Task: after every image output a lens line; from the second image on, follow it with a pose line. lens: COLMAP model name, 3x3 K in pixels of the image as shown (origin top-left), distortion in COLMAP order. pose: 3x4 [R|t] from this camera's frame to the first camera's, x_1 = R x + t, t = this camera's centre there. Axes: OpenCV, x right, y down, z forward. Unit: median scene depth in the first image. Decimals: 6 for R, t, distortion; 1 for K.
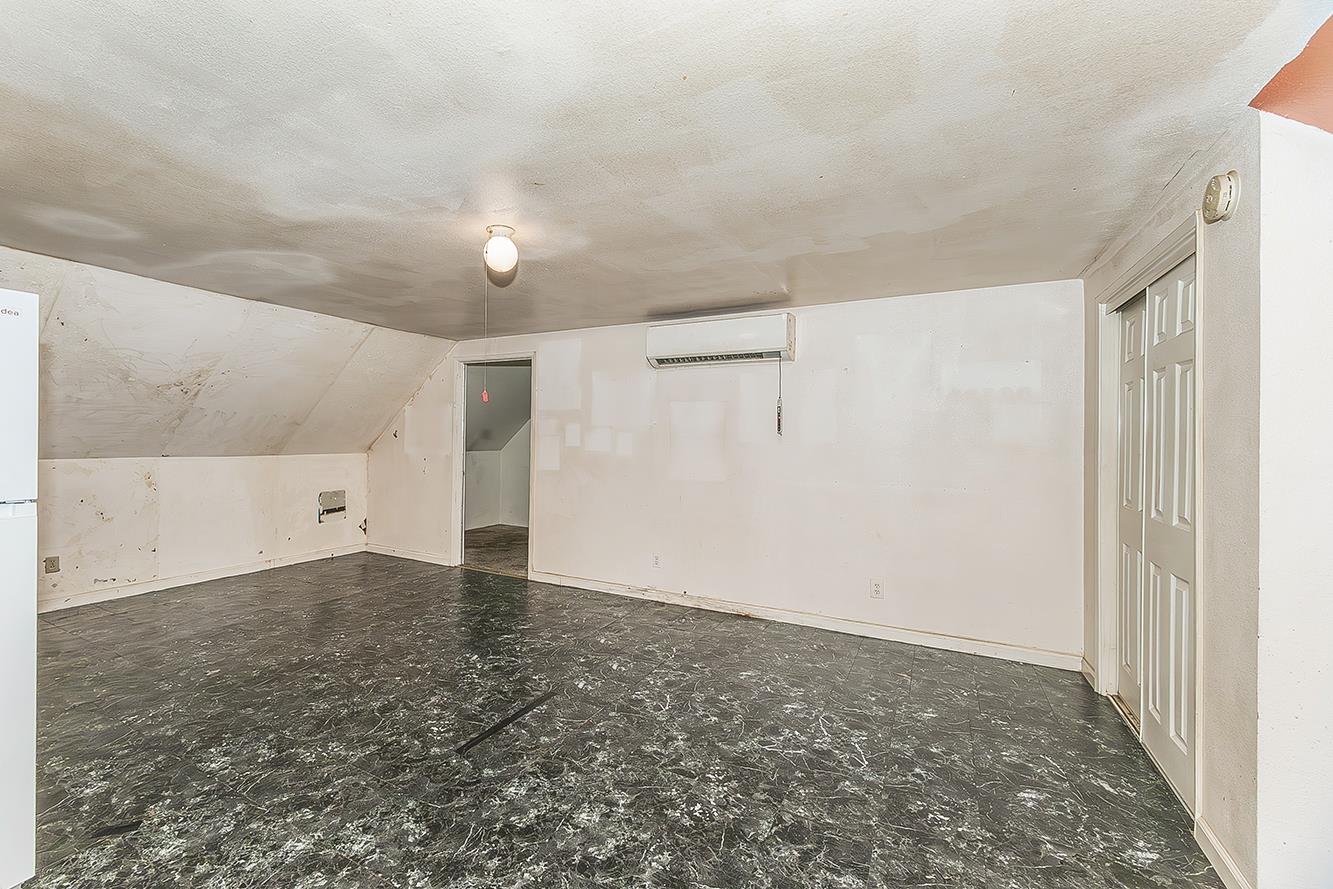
lens RADIAL K [[558.1, 0, 656.2], [0, 558.1, 446.4], [0, 0, 1]] dist [-0.001024, 0.001787]
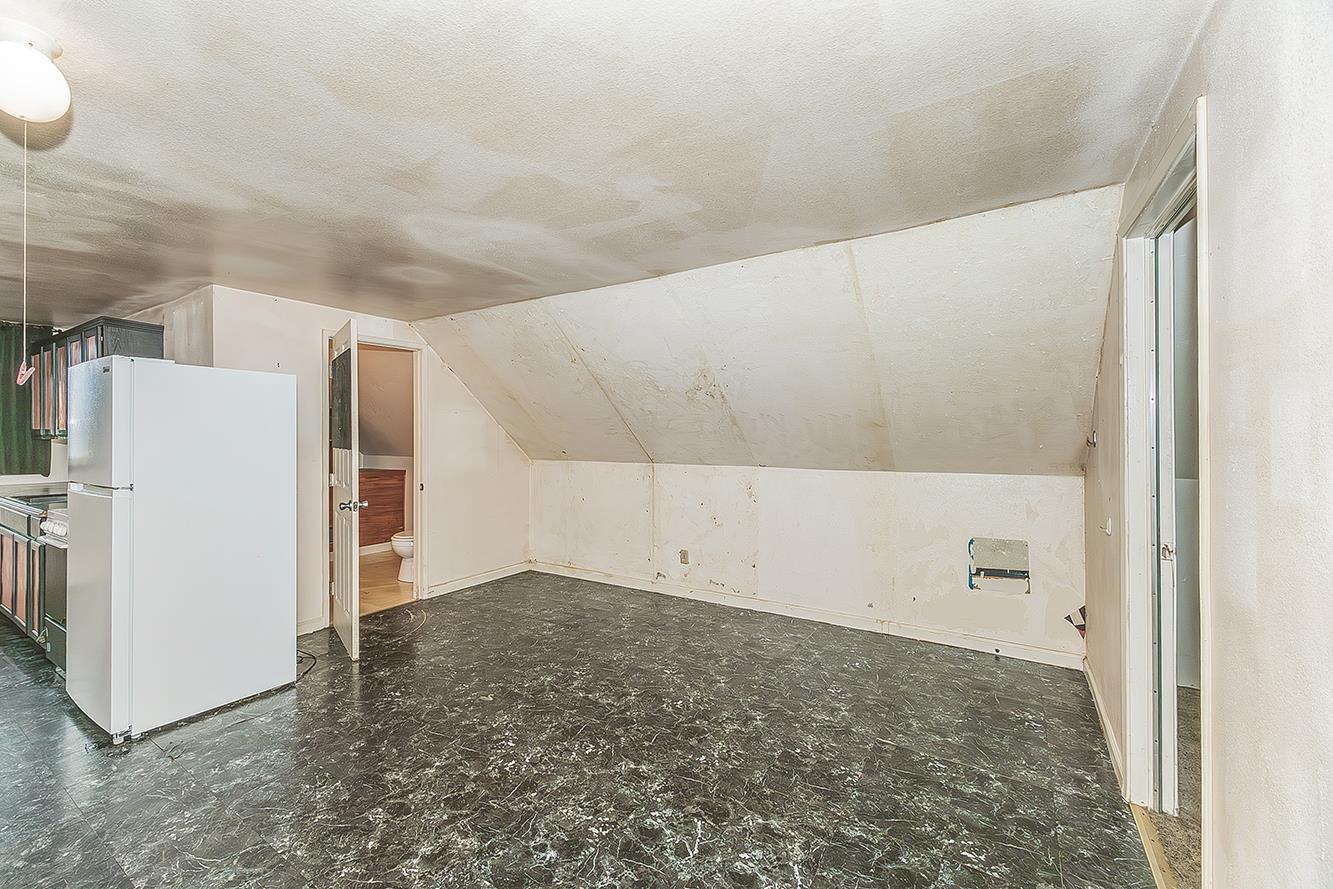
lens RADIAL K [[558.1, 0, 603.1], [0, 558.1, 436.7], [0, 0, 1]] dist [-0.001024, 0.001787]
pose [[-0.156058, -0.011126, -0.987685, 0.069822], [-0.014816, 0.999850, -0.008922, -0.019075], [0.987637, 0.013241, -0.156199, 0.889186]]
